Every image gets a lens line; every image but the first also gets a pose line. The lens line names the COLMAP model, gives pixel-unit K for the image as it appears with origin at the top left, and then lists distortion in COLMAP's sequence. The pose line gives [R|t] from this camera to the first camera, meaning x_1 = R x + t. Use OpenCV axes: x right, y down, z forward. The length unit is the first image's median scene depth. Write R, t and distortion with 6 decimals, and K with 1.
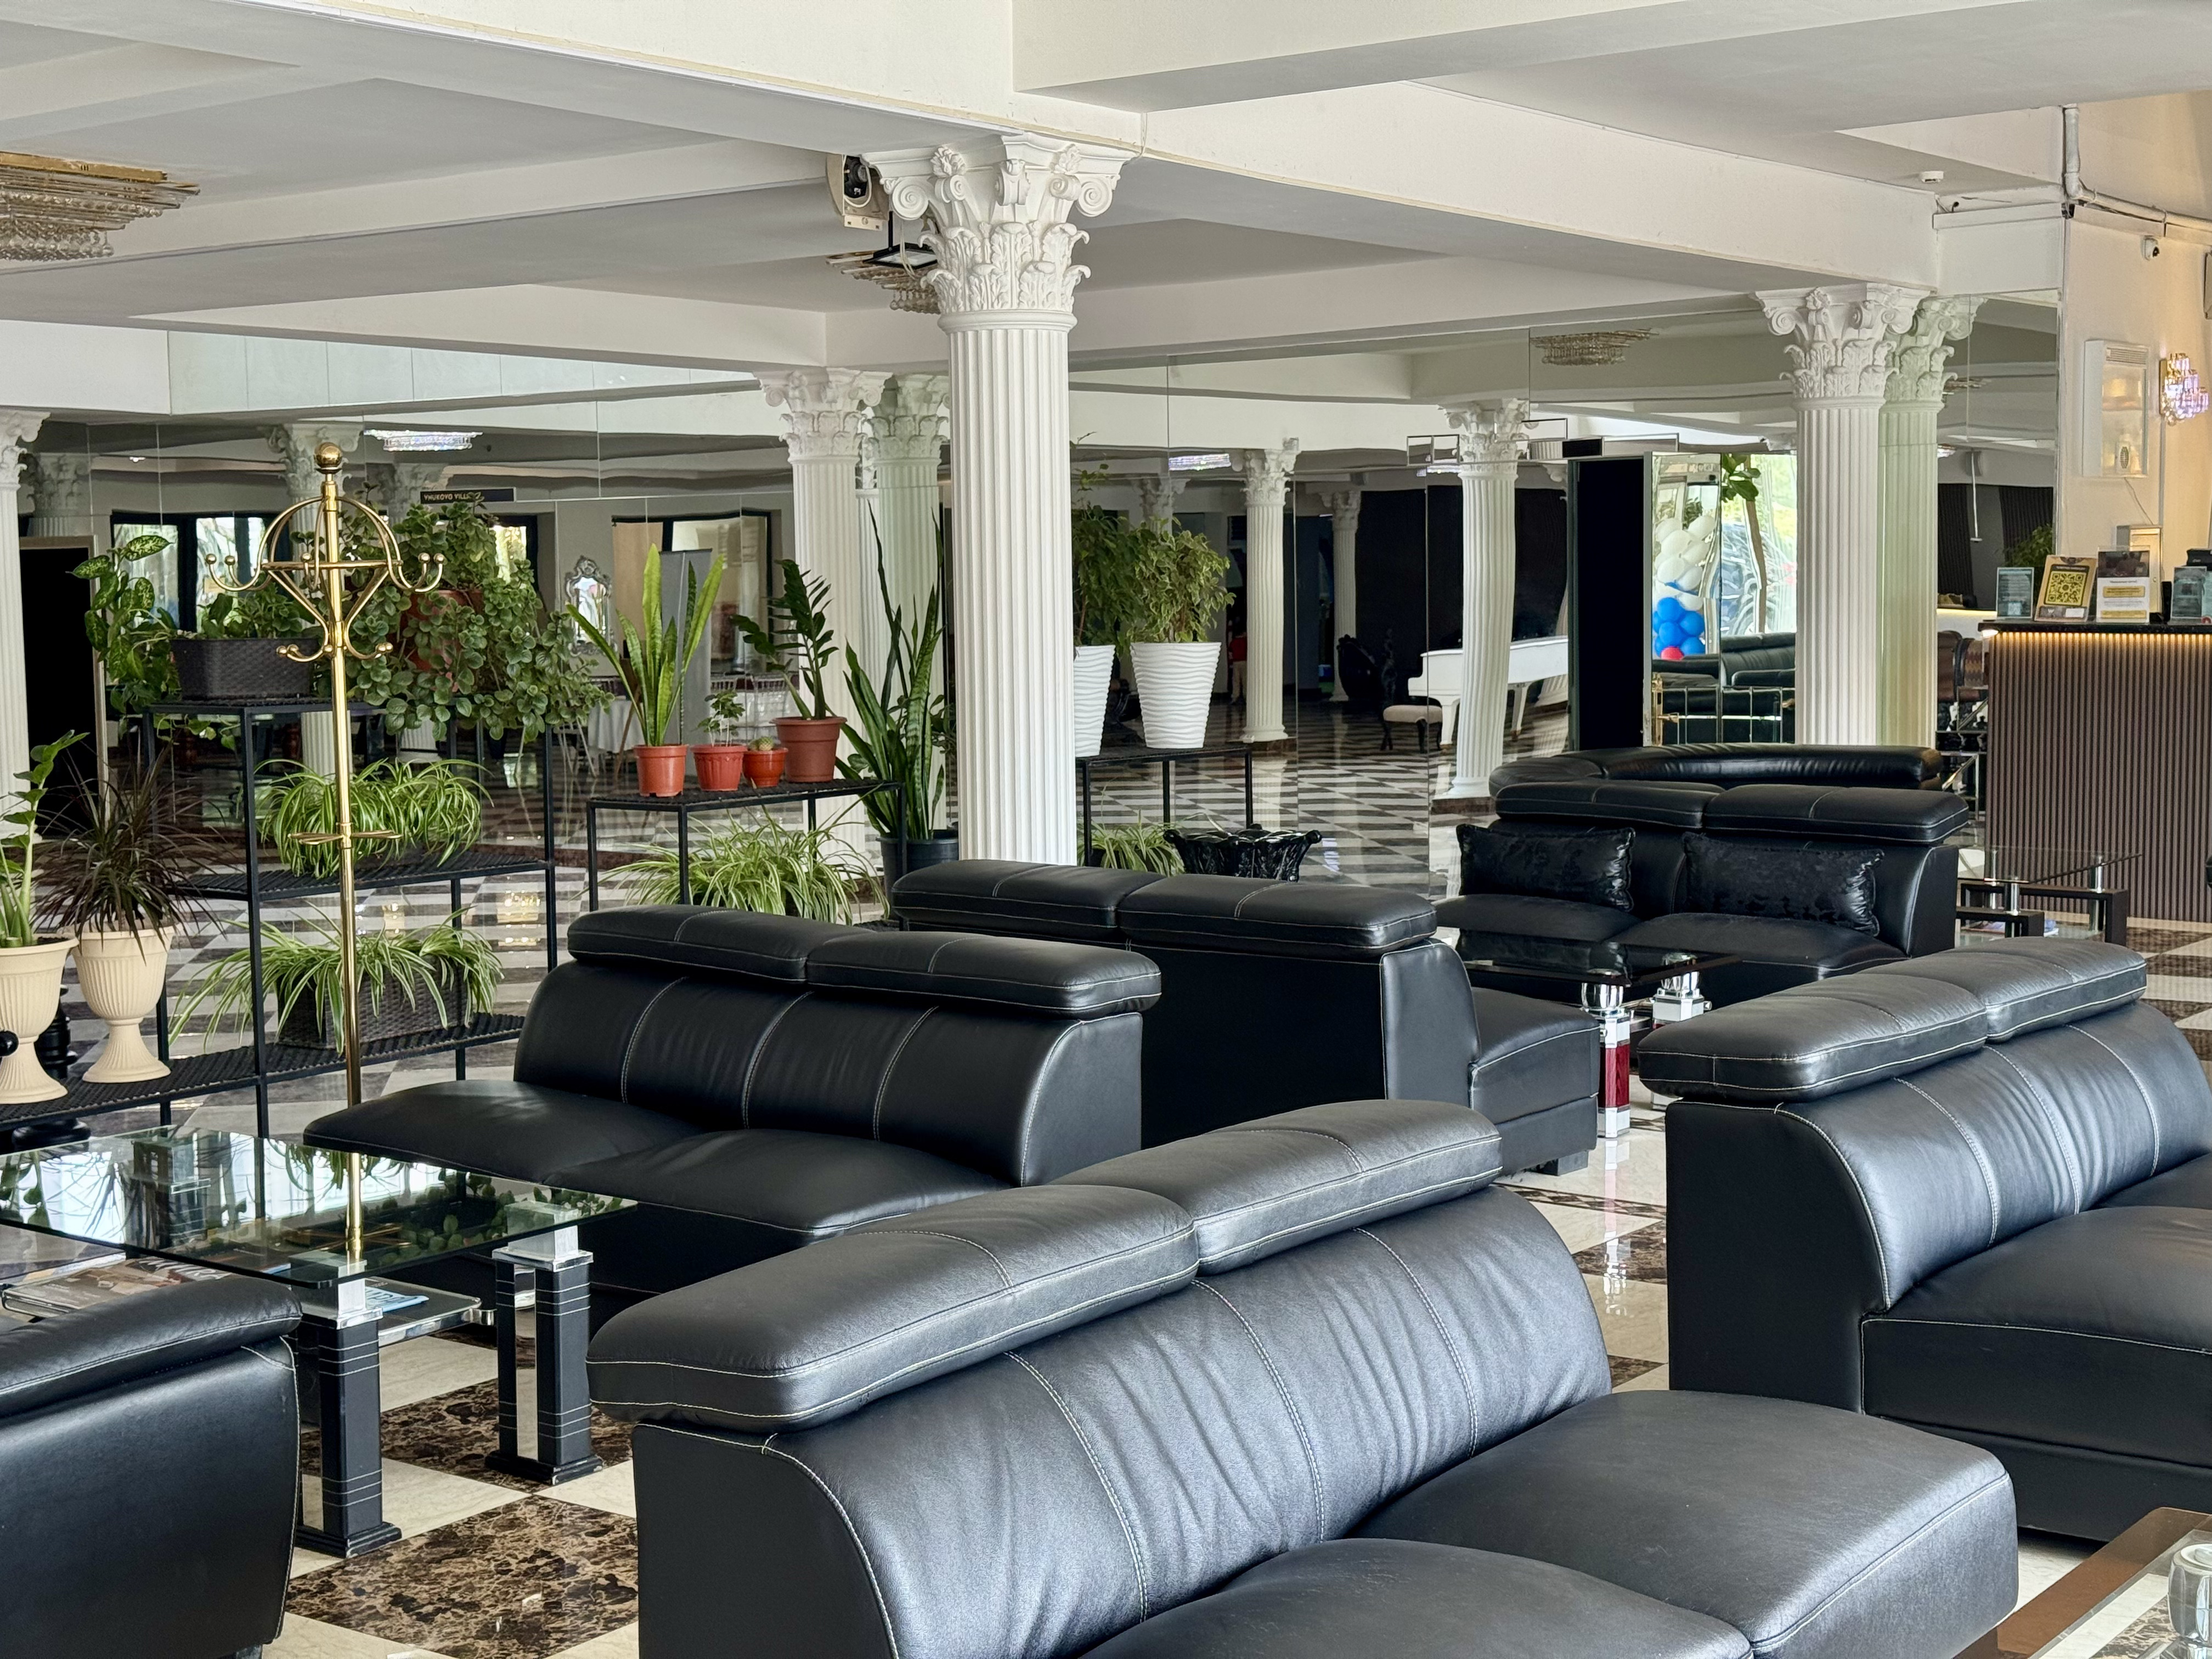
lens RADIAL K [[3059.3, 0, 1106.0], [0, 3059.3, 829.5], [0, 0, 1]] dist [0.136078, -0.008327]
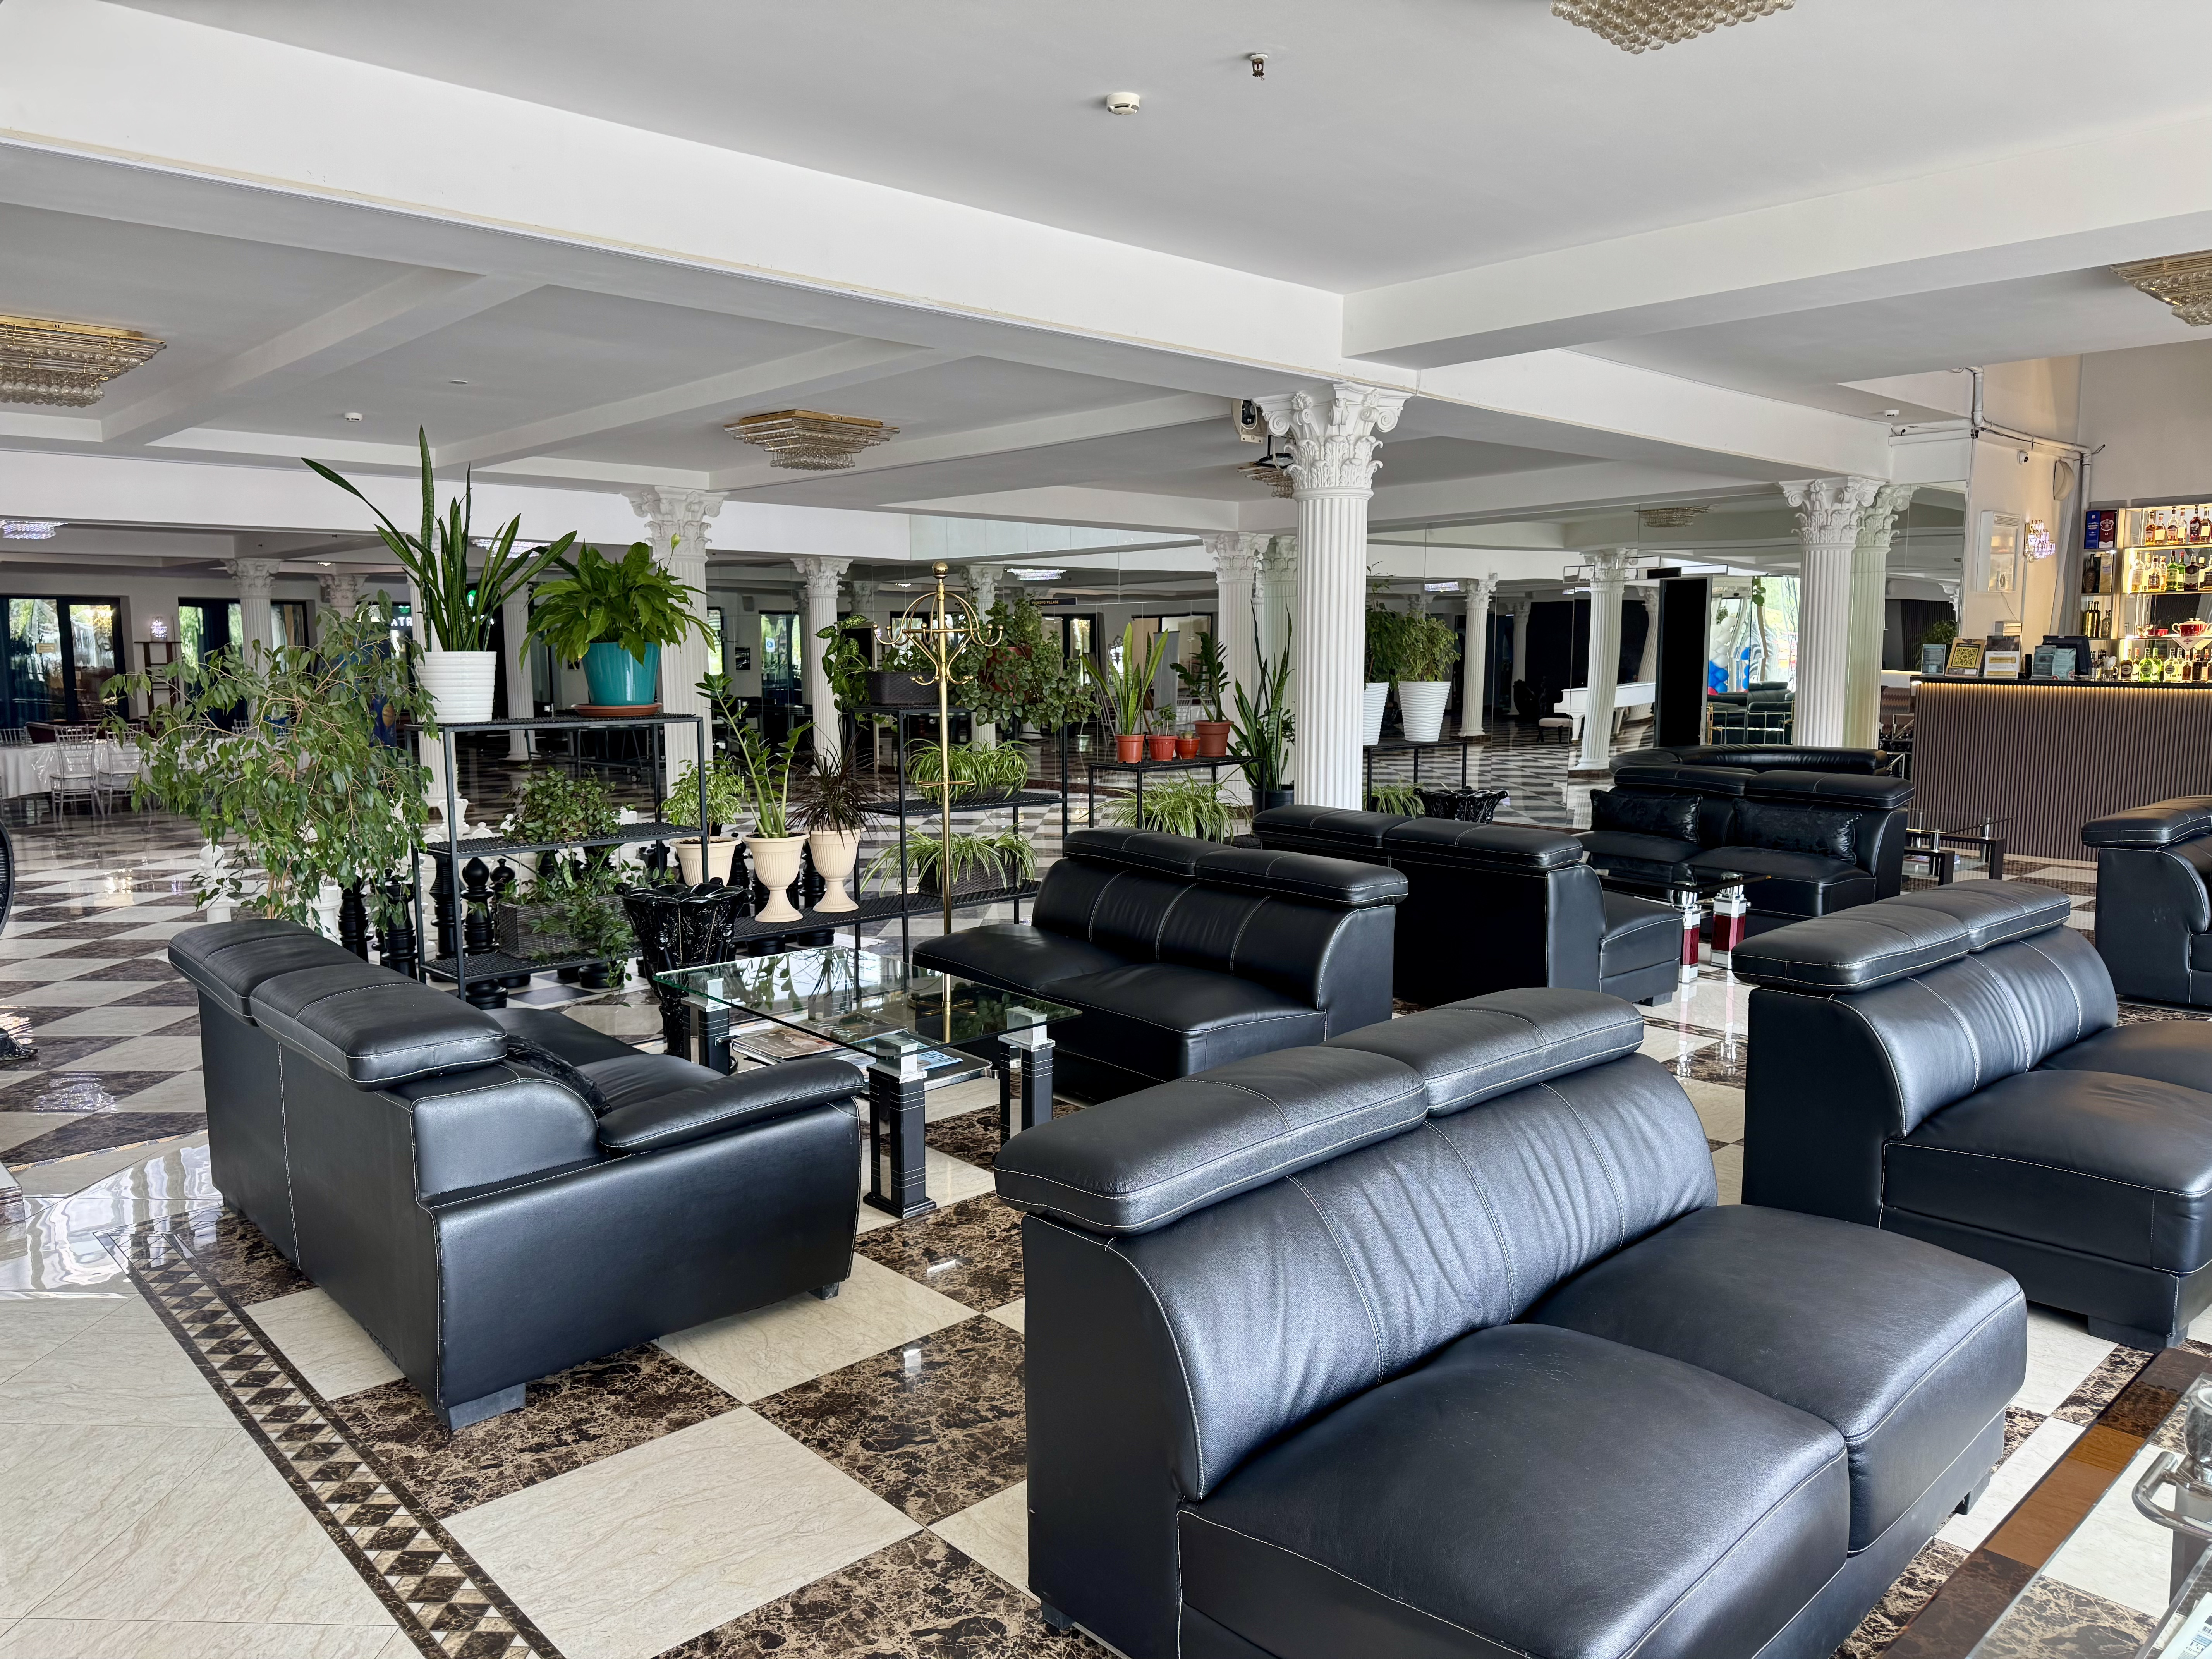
lens RADIAL K [[1538.1, 0, 1106.0], [0, 1538.1, 829.5], [0, 0, 1]] dist [0.146444, -0.265974]
pose [[0.983868, 0.032358, -0.175945, 0.002384], [-0.026178, 0.998960, 0.037330, -0.005332], [0.176970, -0.032122, 0.983692, 0.109031]]
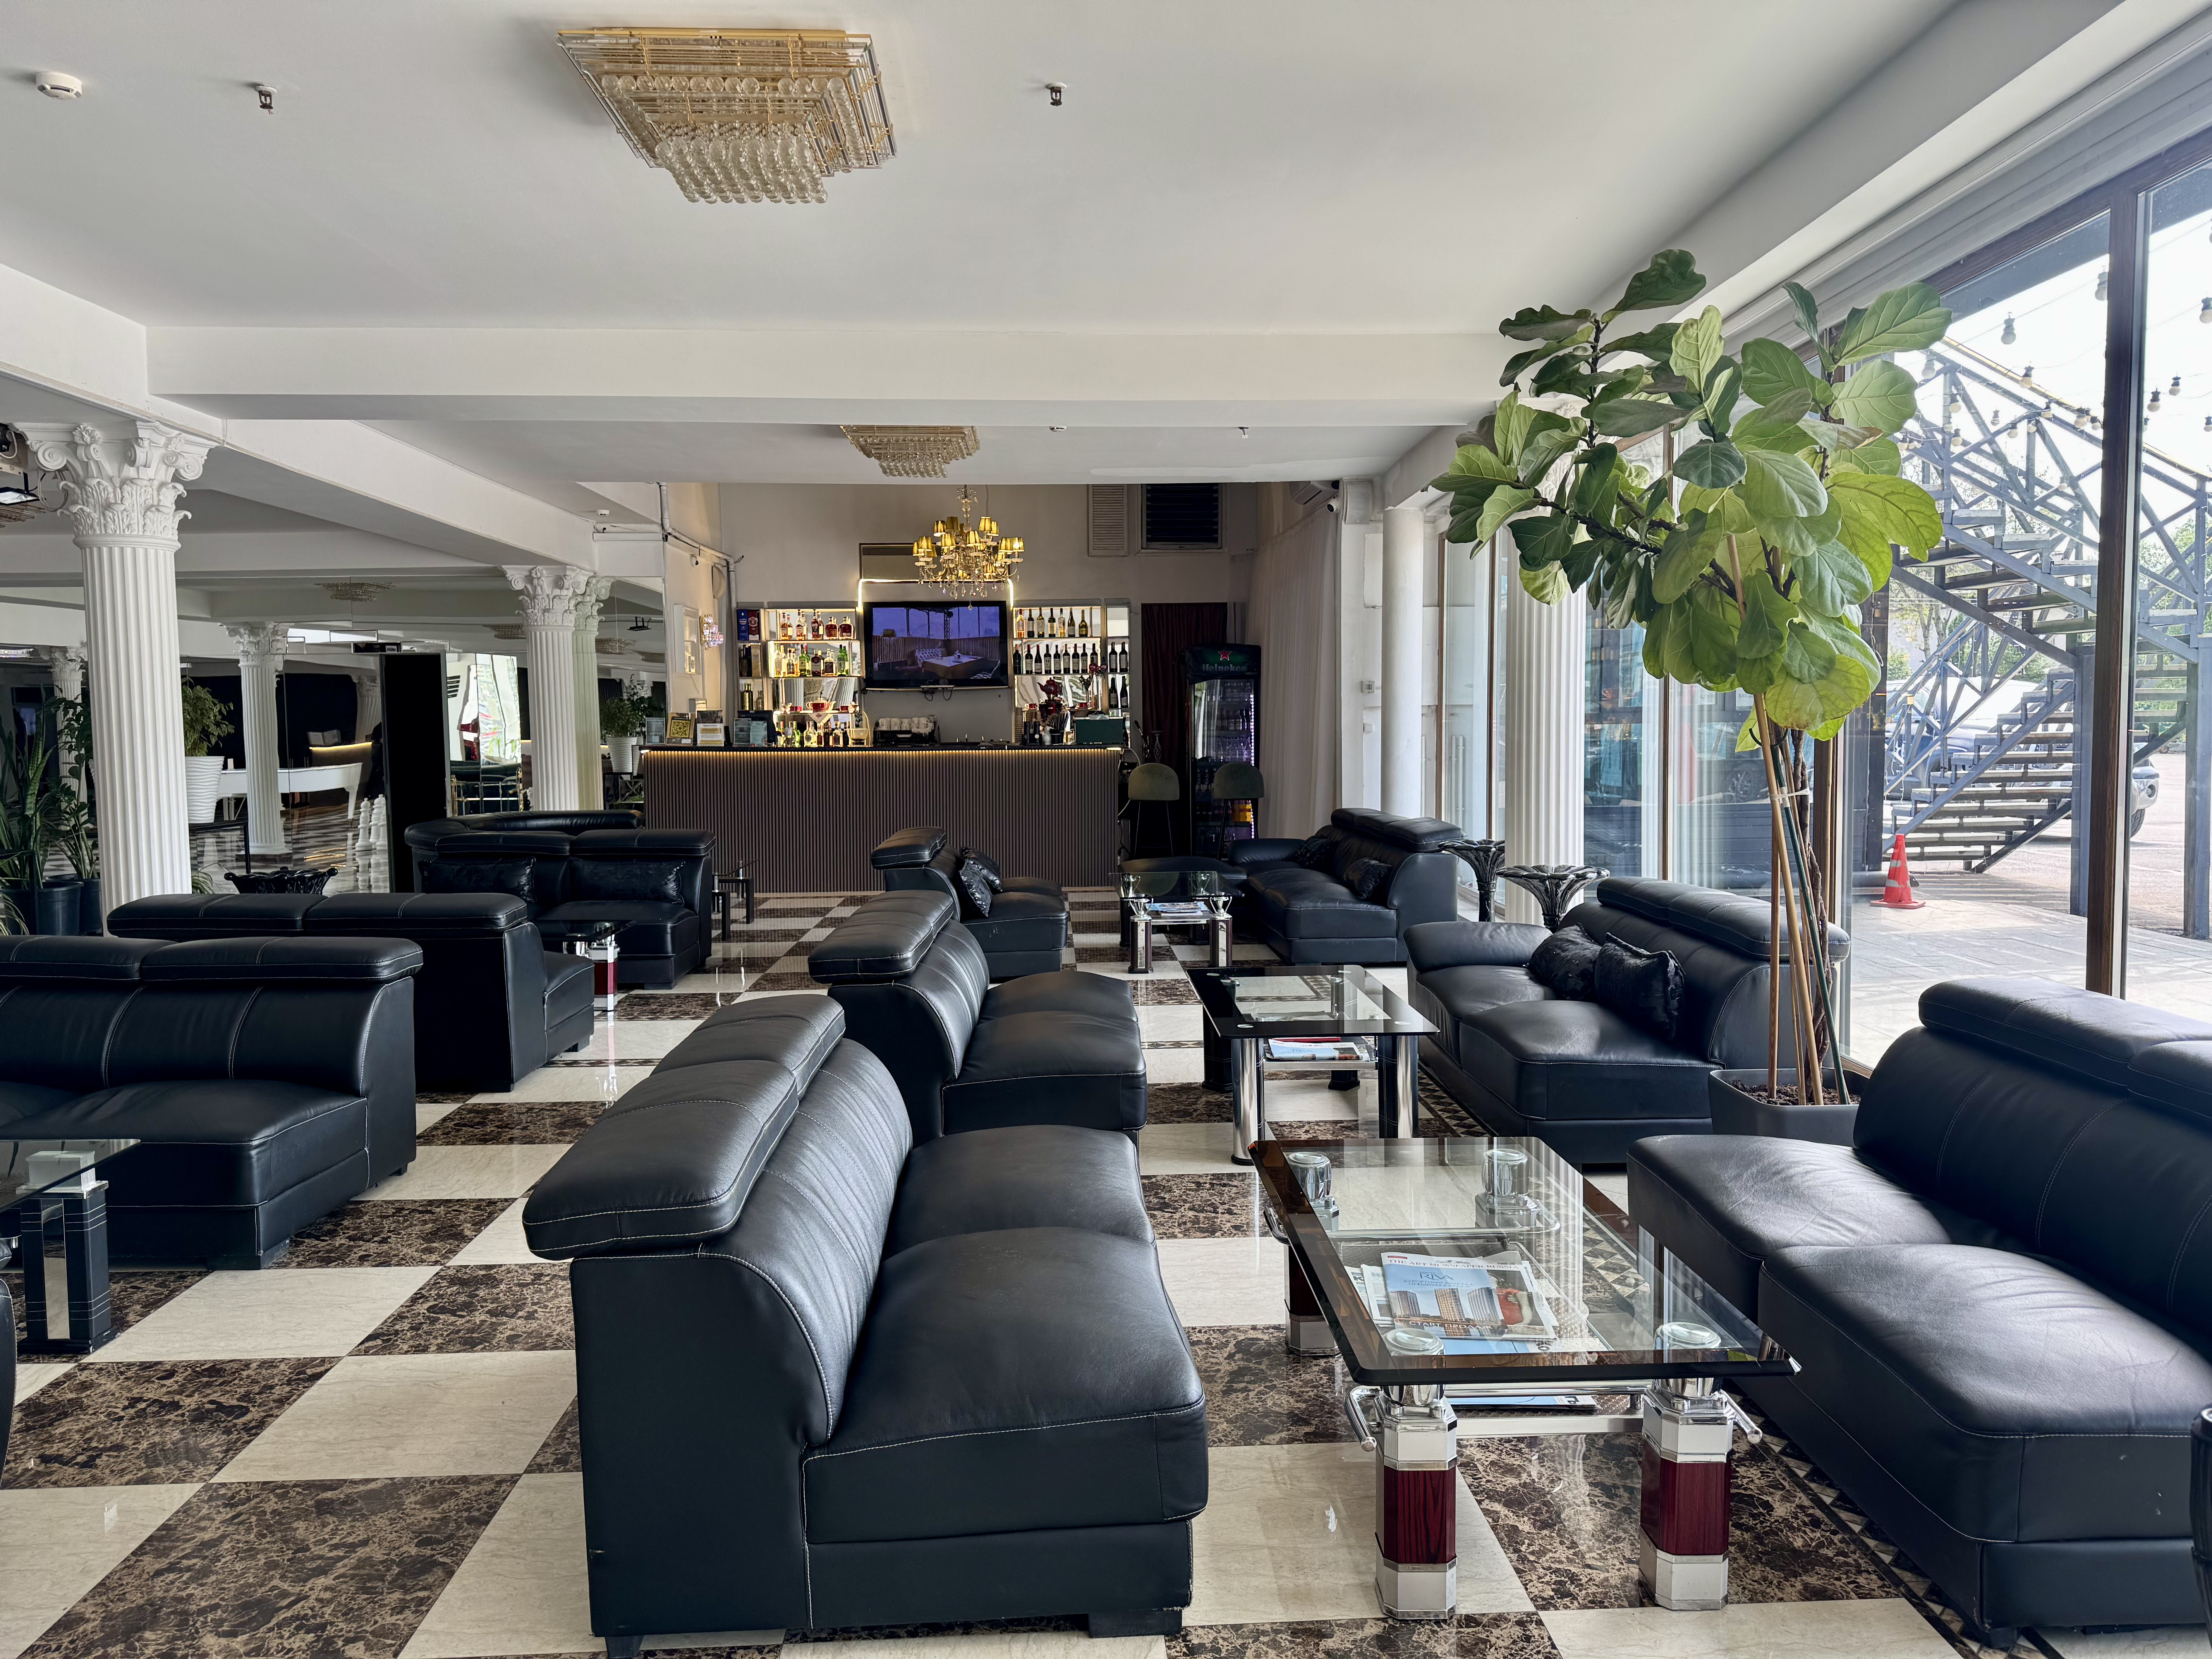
lens RADIAL K [[1539.6, 0, 1108.4], [0, 1539.6, 821.9], [0, 0, 1]] dist [0.089306, -0.112704]
pose [[0.779860, -0.037057, 0.624856, -0.146610], [0.052166, 0.998621, -0.005883, 0.002524], [-0.623776, 0.037185, 0.780718, 0.098459]]
